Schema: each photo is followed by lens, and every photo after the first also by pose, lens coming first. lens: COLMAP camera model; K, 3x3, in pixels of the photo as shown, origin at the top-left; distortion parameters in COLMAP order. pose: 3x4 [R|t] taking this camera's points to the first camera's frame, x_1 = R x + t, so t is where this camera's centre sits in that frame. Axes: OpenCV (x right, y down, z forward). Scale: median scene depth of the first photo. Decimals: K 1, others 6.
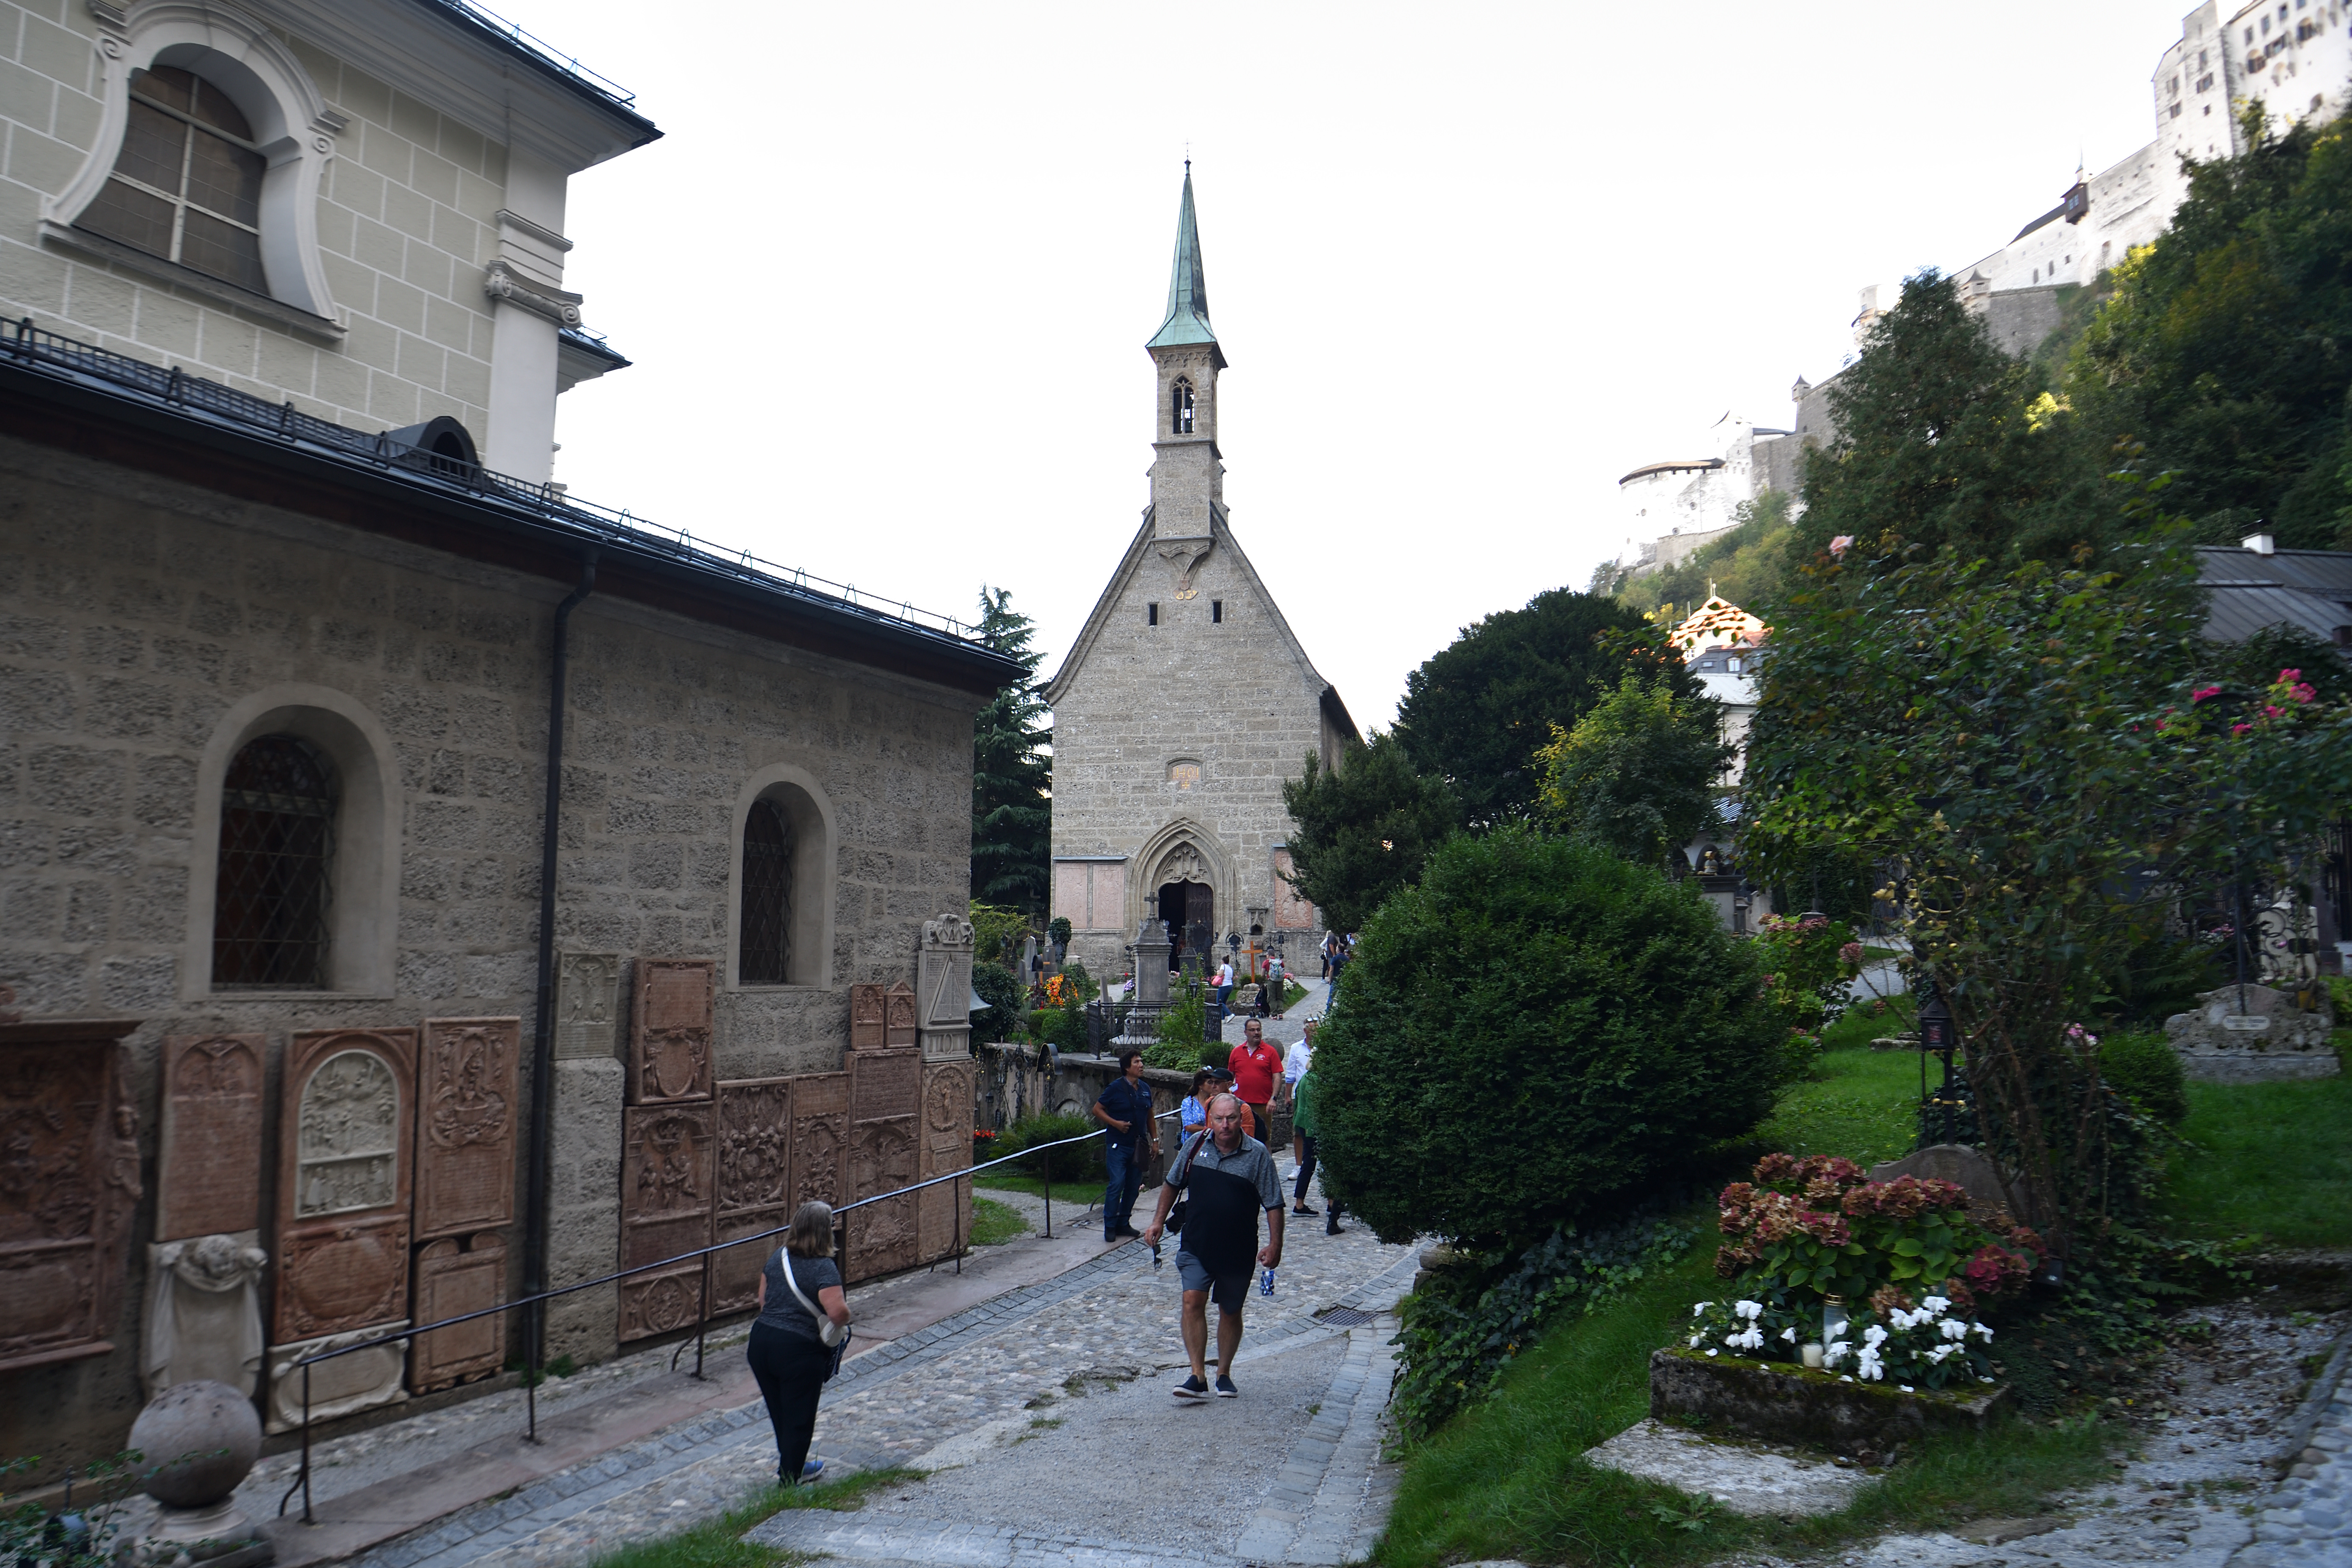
lens RADIAL K [[1645.2, 0, 1176.0], [0, 1645.2, 784.0], [0, 0, 1]] dist [-0.036710, 0.004638]
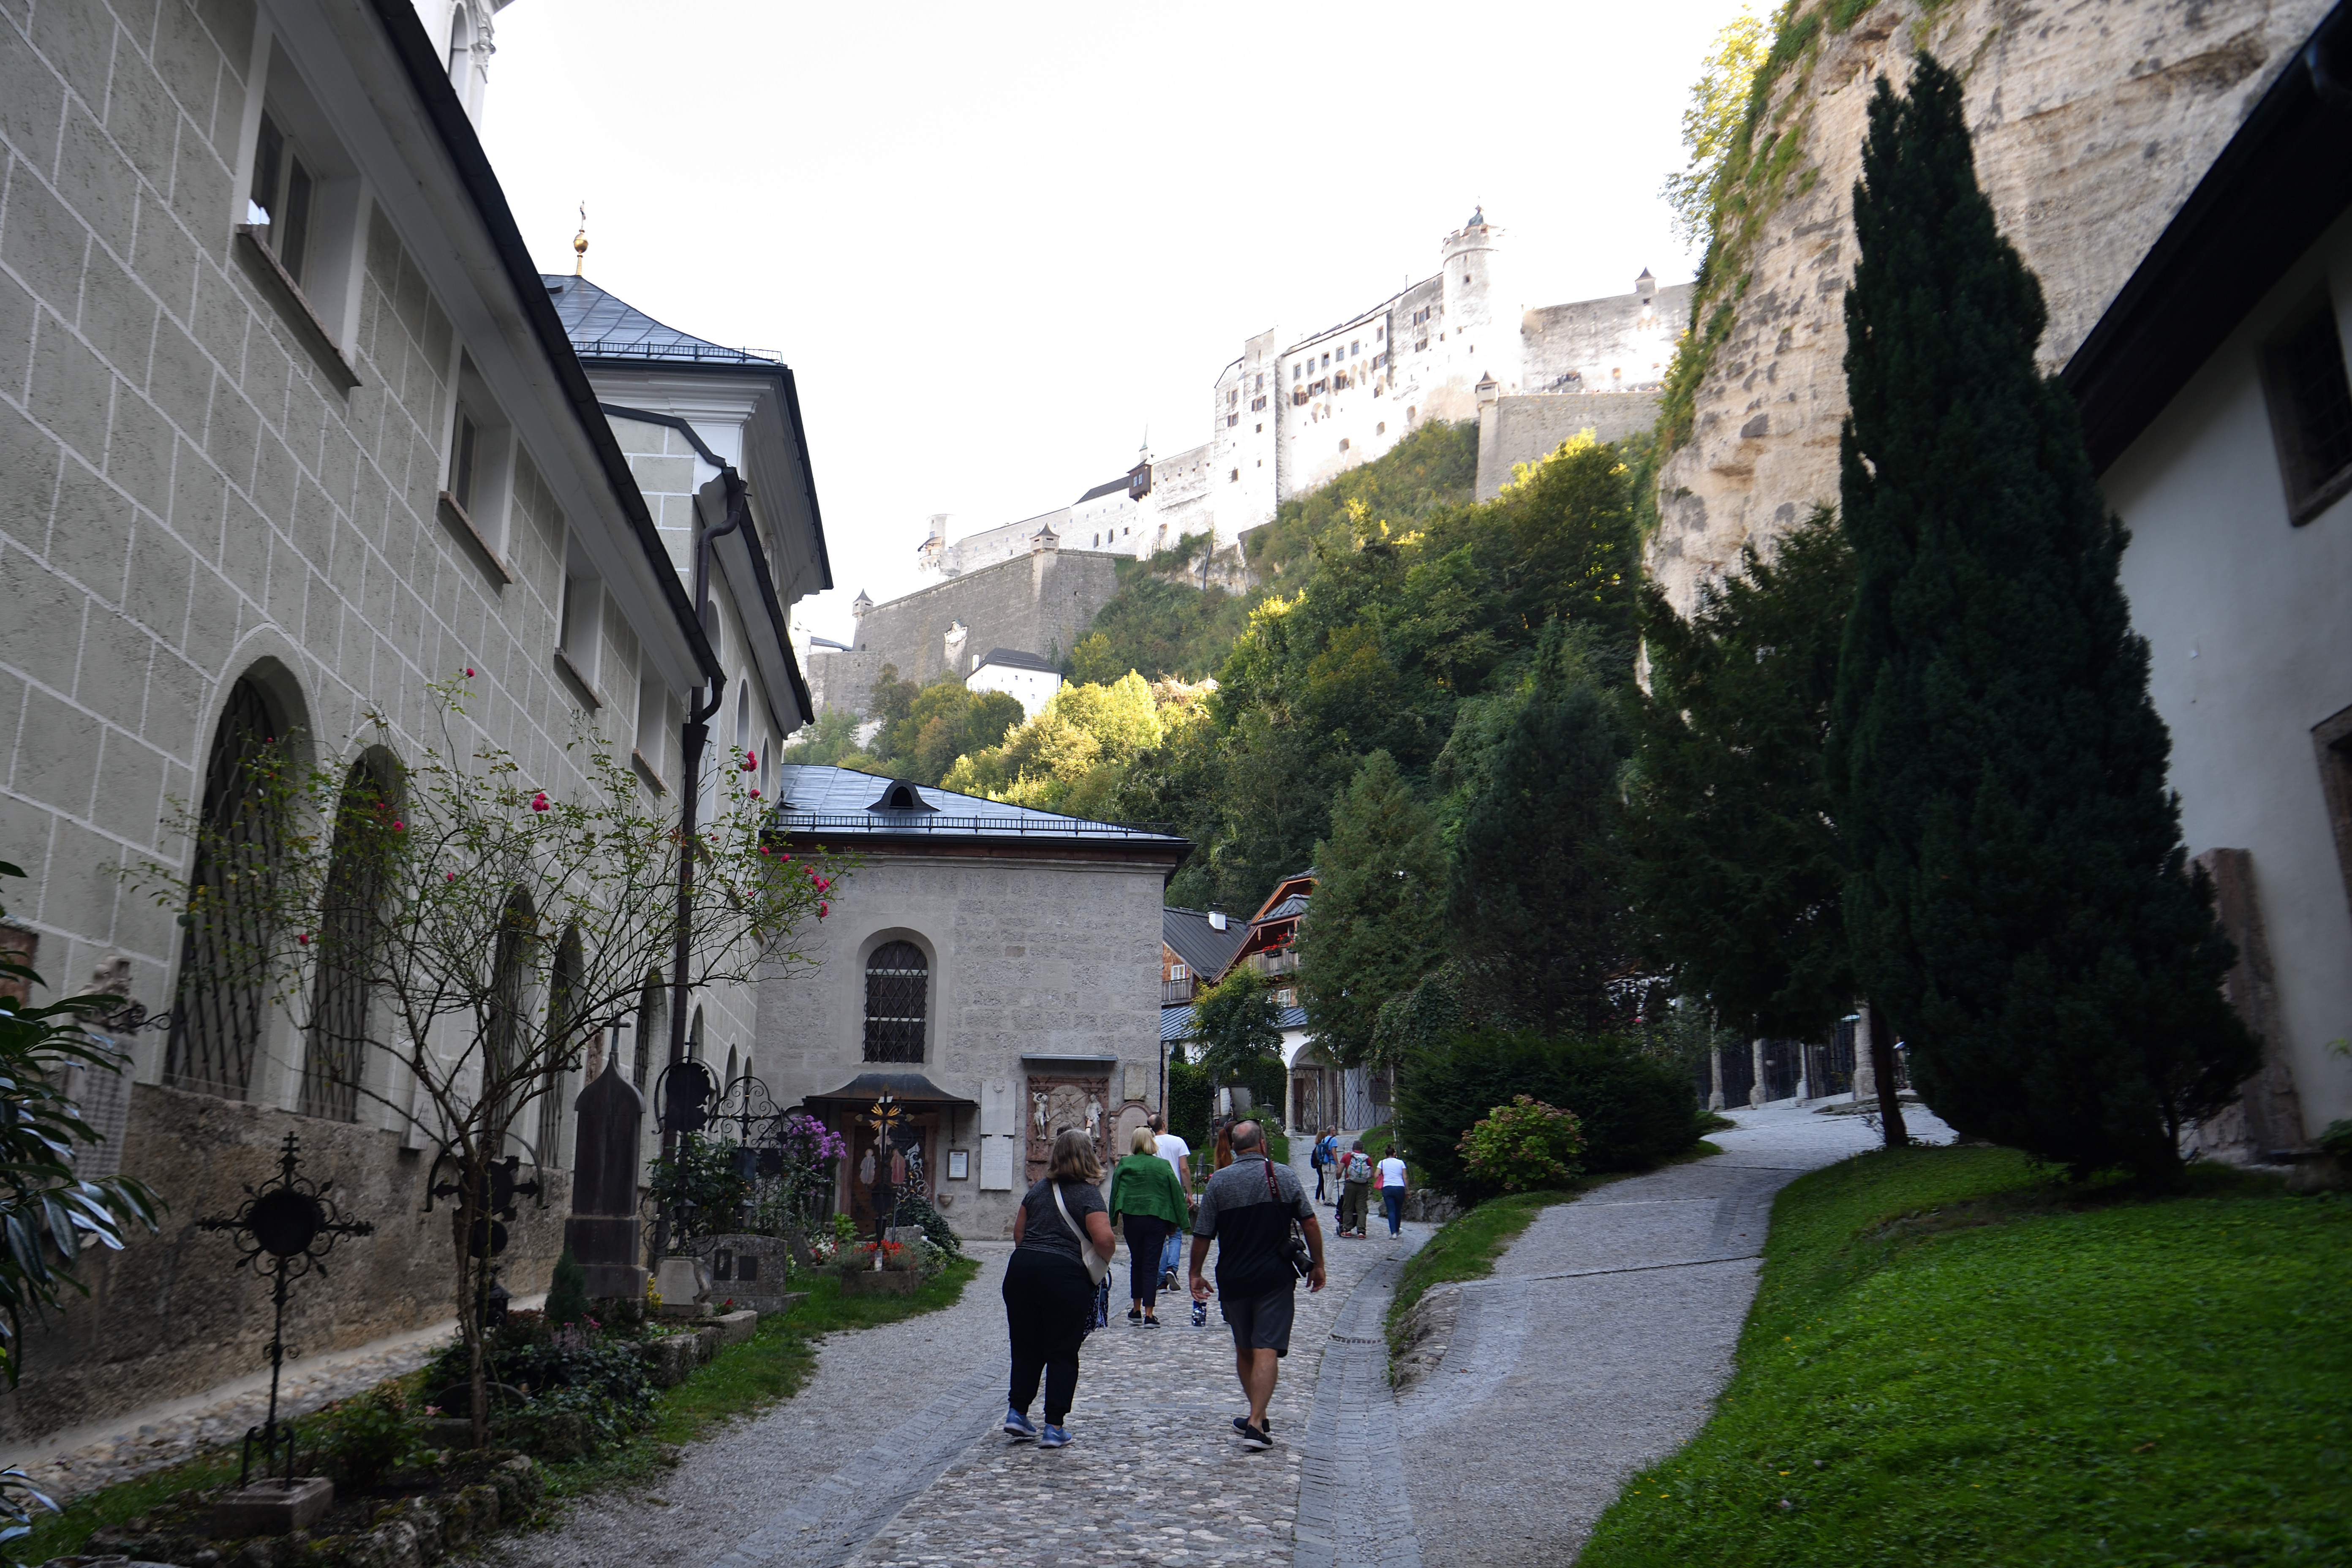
lens RADIAL K [[1886.7, 0, 1176.0], [0, 1886.7, 784.0], [0, 0, 1]] dist [-0.002395, -0.000159]
pose [[0.845243, 0.137038, 0.516512, -0.718105], [-0.074434, 0.987329, -0.140146, 0.034508], [-0.529173, 0.080012, 0.844733, -0.586405]]
